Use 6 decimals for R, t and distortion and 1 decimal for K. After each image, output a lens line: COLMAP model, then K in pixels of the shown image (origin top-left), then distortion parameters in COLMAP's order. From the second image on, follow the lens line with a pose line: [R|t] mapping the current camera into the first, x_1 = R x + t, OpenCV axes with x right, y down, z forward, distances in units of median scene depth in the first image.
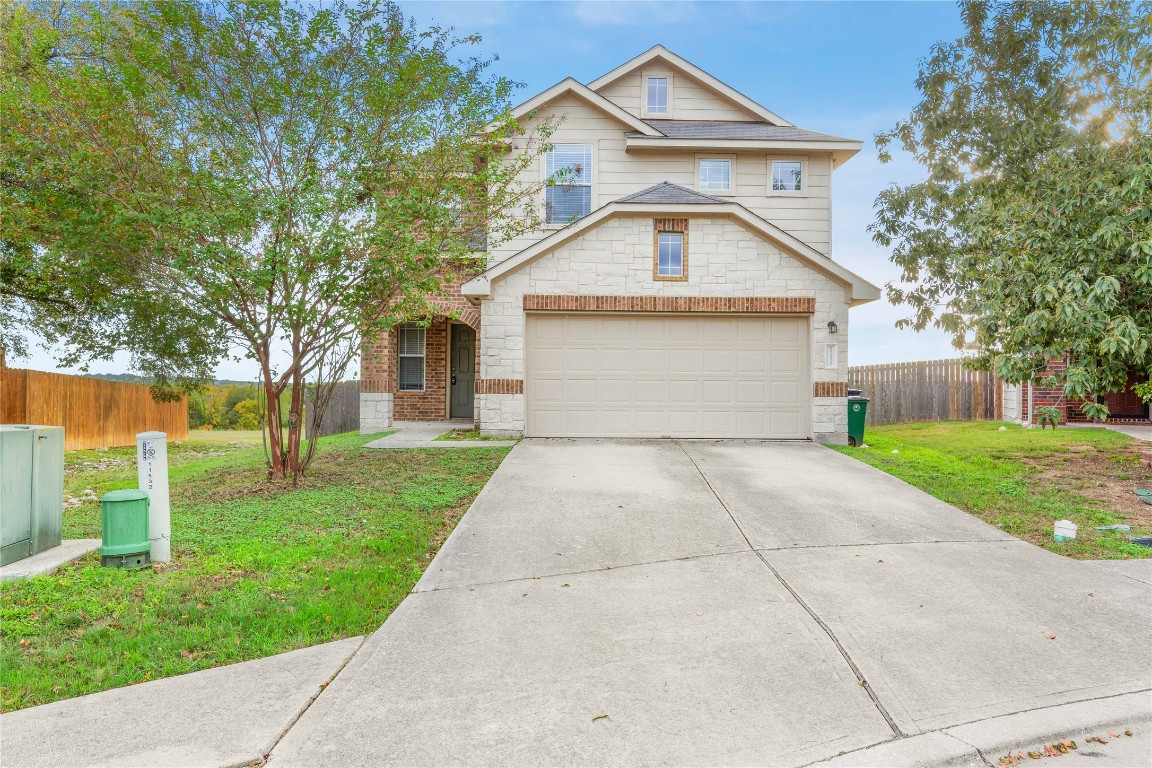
lens RADIAL K [[814.3, 0, 576.6], [0, 814.3, 384.8], [0, 0, 1]] dist [0.001265, 0.001912]
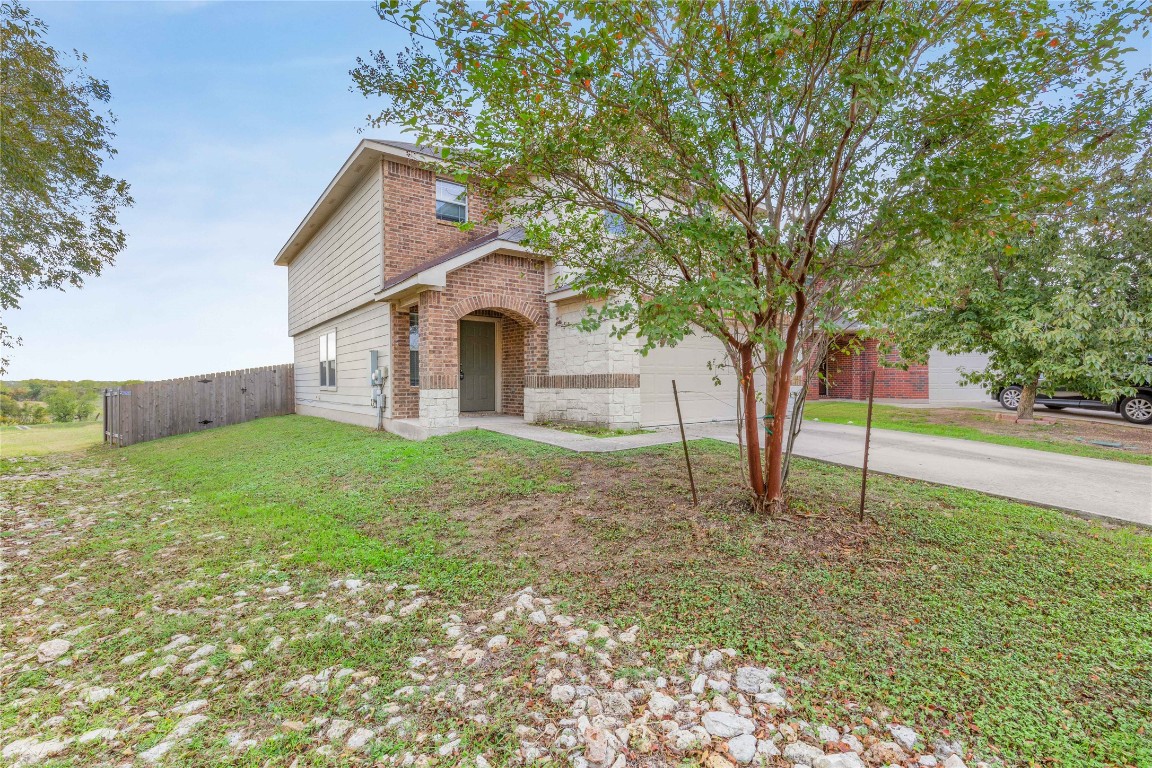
lens RADIAL K [[524.1, 0, 575.6], [0, 524.1, 381.1], [0, 0, 1]] dist [0.001644, 0.000149]
pose [[0.816967, -0.009085, 0.576612, -0.522838], [0.005884, 0.999955, 0.007419, -0.002971], [-0.576654, -0.002668, 0.816984, 0.484761]]
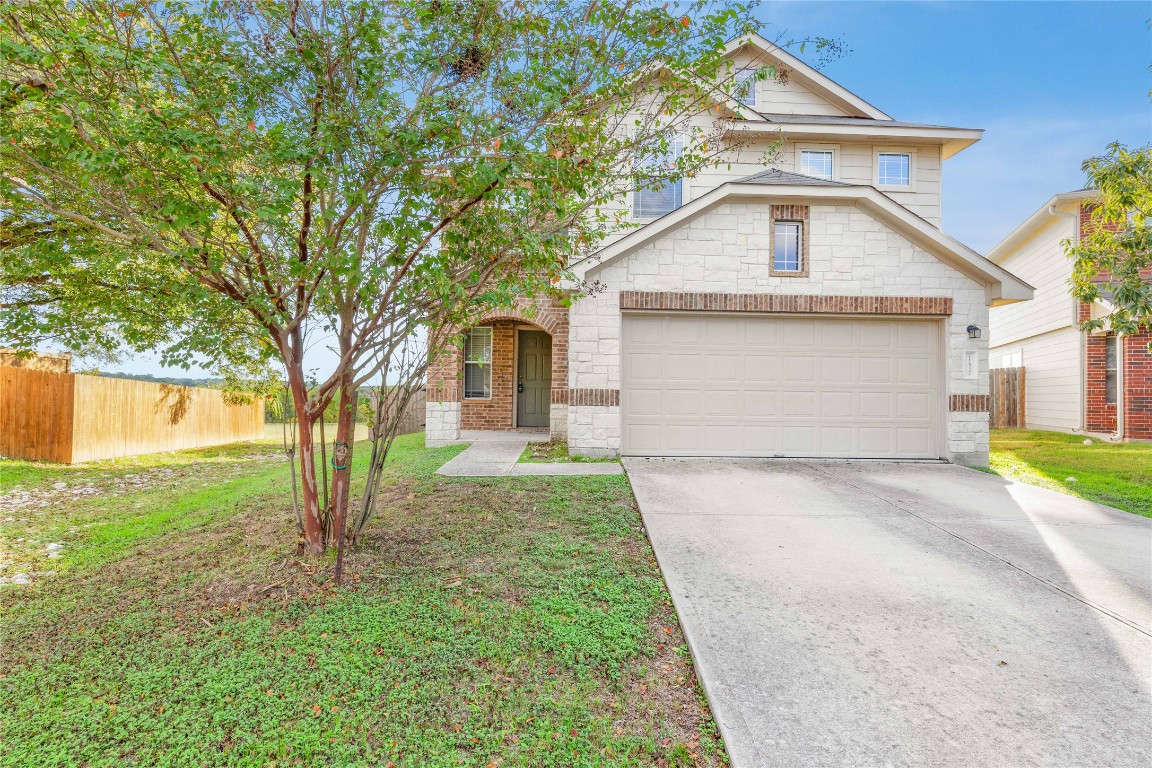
lens RADIAL K [[591.2, 0, 574.1], [0, 591.2, 384.0], [0, 0, 1]] dist [-0.000507, -0.000249]
pose [[0.999937, 0.006498, 0.009168, -0.118282], [-0.006429, 0.999951, -0.007573, -0.007213], [-0.009217, 0.007514, 0.999929, 0.372594]]
